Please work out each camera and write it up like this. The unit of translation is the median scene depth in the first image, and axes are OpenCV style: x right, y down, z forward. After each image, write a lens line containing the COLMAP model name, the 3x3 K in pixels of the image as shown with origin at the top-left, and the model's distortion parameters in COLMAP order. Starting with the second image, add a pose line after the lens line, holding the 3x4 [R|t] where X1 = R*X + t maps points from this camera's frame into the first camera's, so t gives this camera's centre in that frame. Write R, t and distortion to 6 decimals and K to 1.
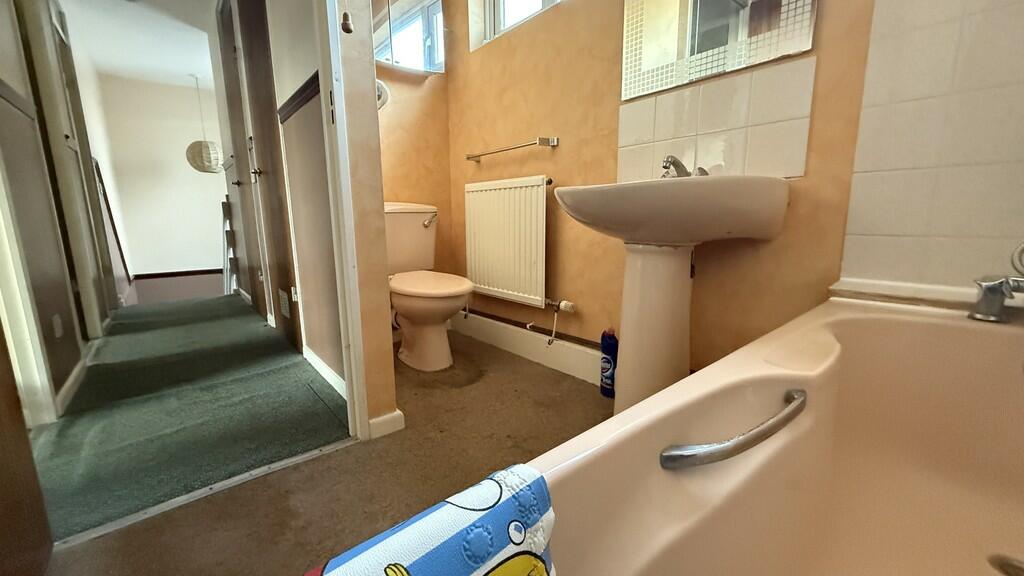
lens RADIAL K [[407.6, 0, 510.6], [0, 407.6, 286.9], [0, 0, 1]] dist [-0.000281, -0.000197]
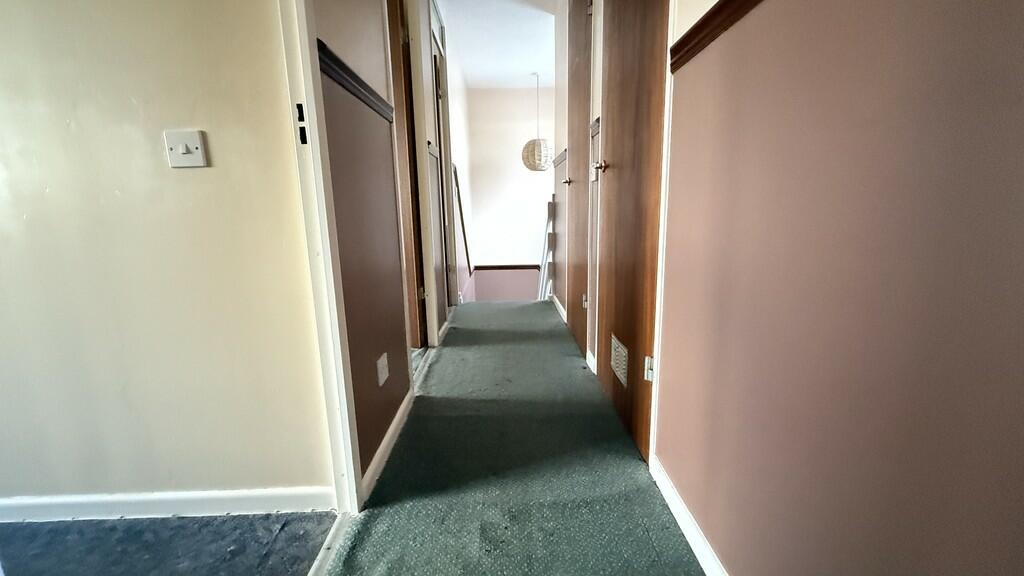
lens RADIAL K [[407.6, 0, 514.4], [0, 407.6, 287.4], [0, 0, 1]] dist [-0.000281, -0.000197]
pose [[0.785357, 0.114100, -0.608437, -0.232667], [-0.097411, 0.993400, 0.060557, -0.081509], [0.611331, 0.011709, 0.791288, 0.282191]]
